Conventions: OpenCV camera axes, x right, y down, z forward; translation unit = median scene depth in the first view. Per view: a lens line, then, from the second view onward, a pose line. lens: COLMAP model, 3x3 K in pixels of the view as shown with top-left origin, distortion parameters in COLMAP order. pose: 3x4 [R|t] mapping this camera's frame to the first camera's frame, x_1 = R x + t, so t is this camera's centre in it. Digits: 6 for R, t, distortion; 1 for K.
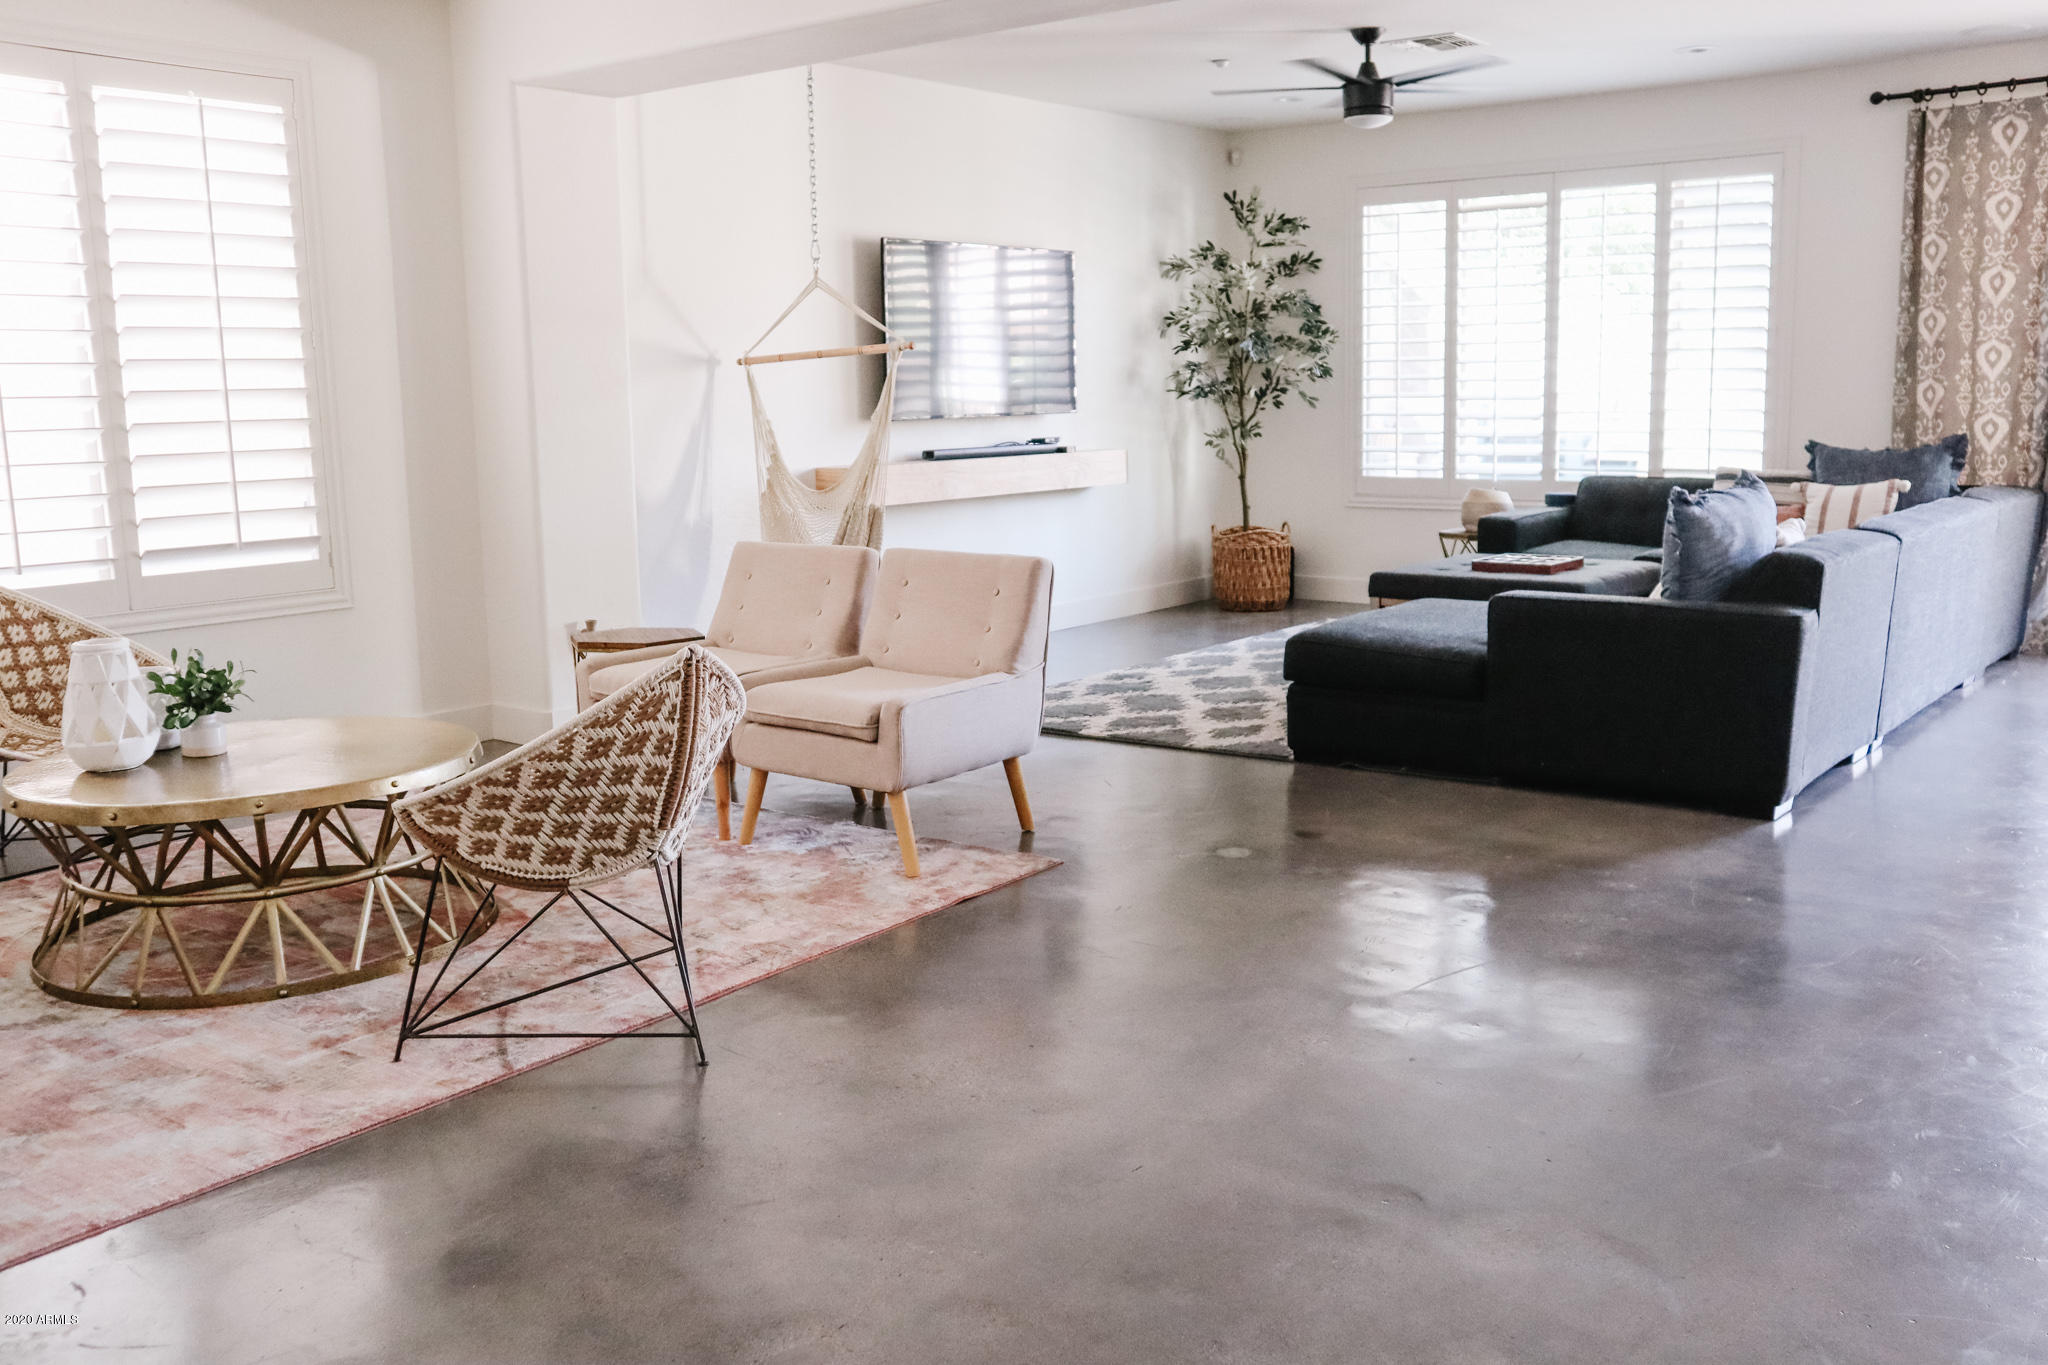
lens RADIAL K [[1786.8, 0, 1018.5], [0, 1786.8, 680.2], [0, 0, 1]] dist [-0.063730, 0.081502]
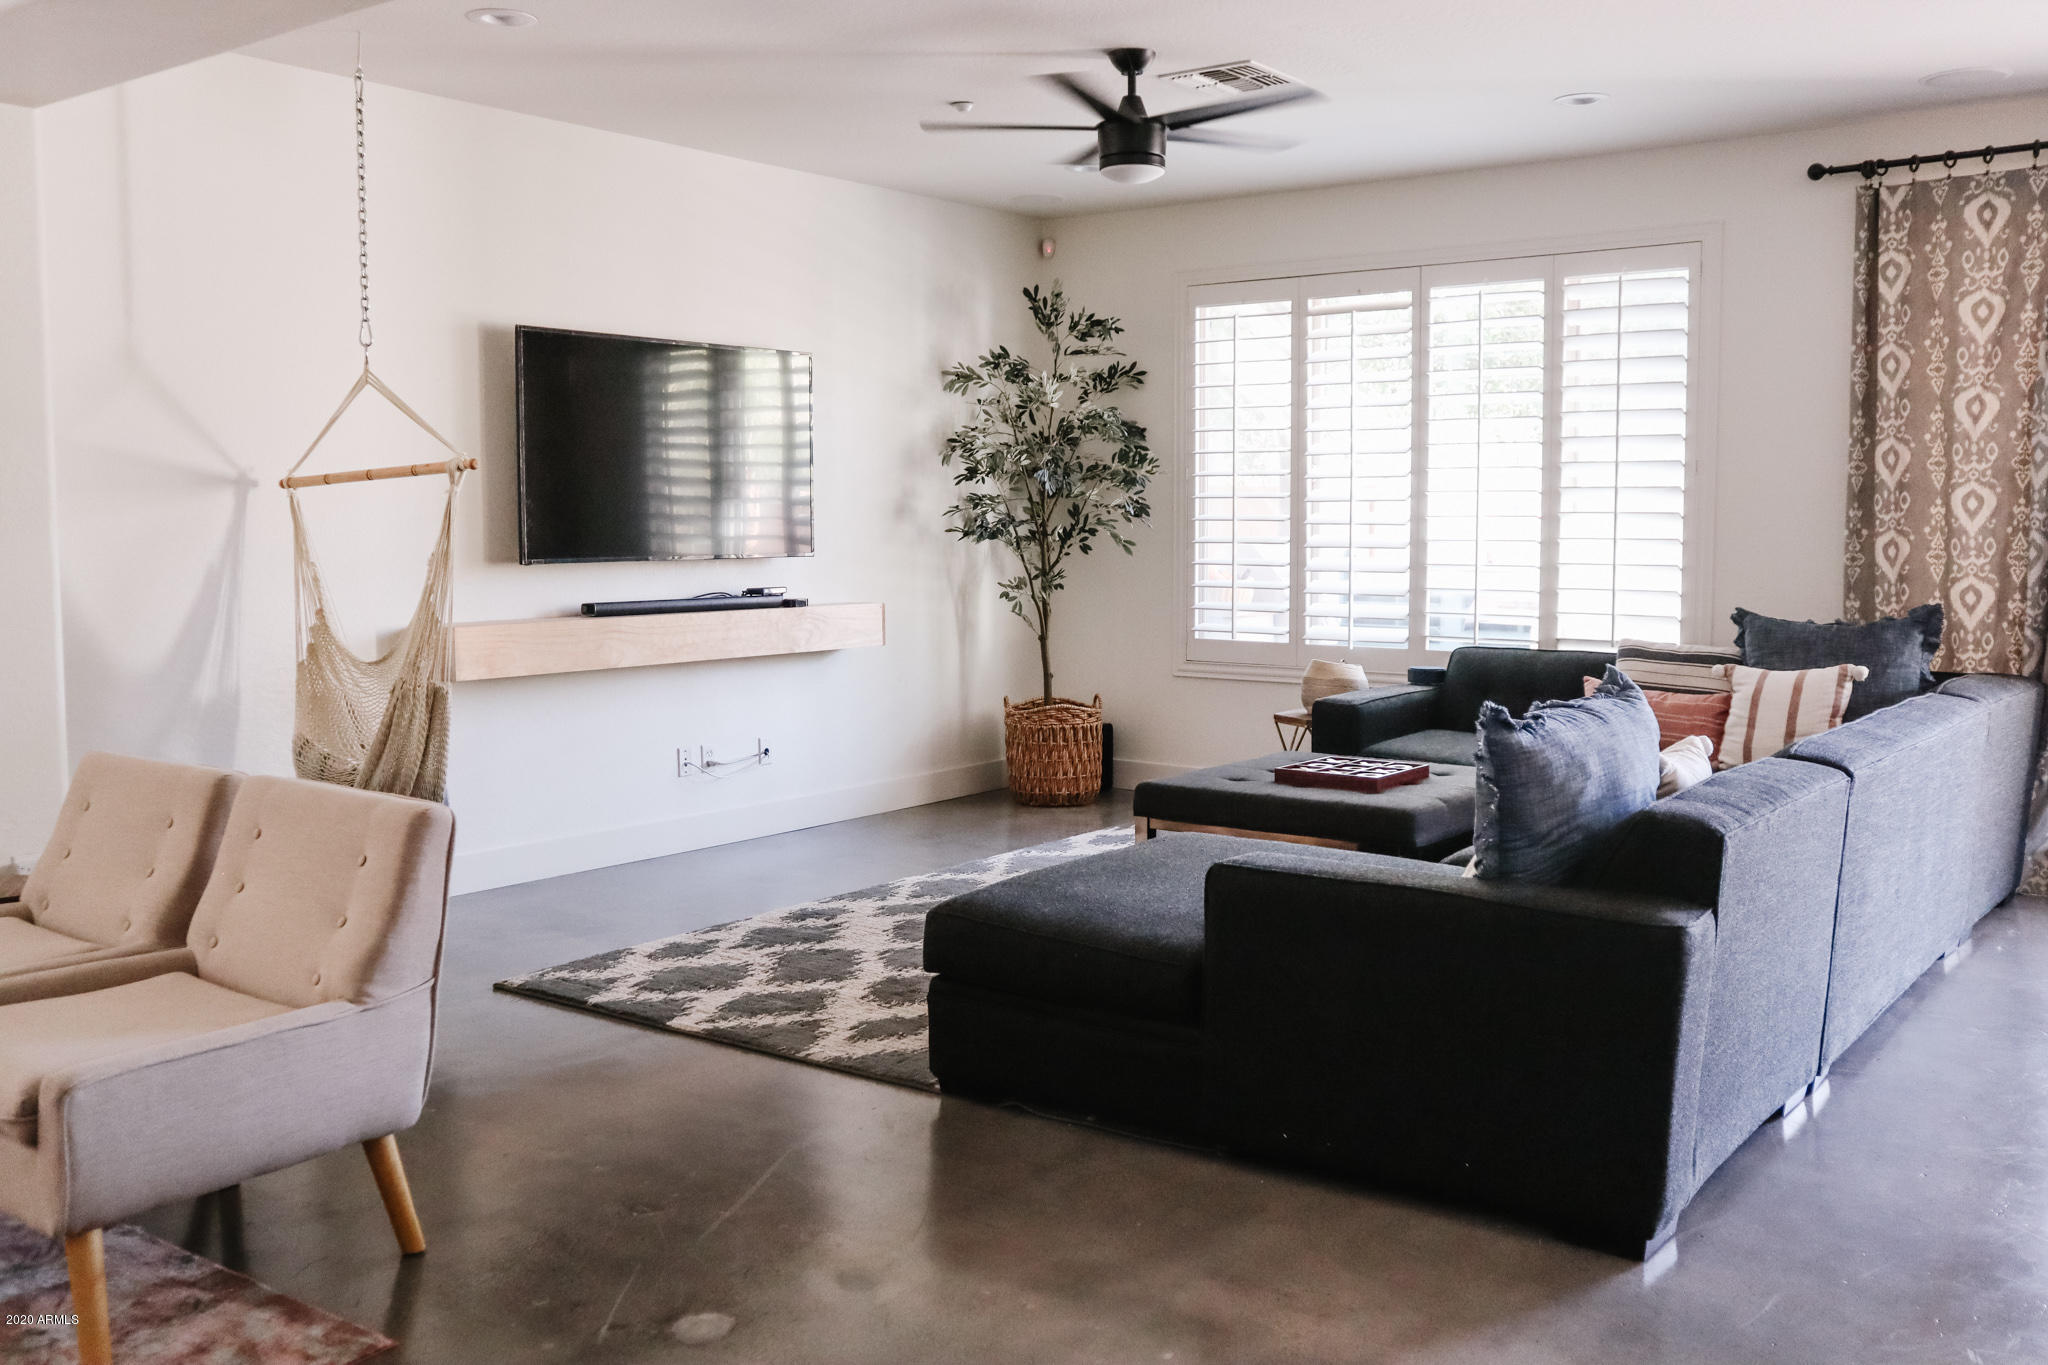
lens RADIAL K [[1786.8, 0, 1024.5], [0, 1786.8, 686.4], [0, 0, 1]] dist [-0.063730, 0.081502]
pose [[0.999714, 0.015972, 0.017784, 0.128065], [-0.014691, 0.997439, -0.069991, -0.044310], [-0.018857, 0.069710, 0.997389, 0.247858]]
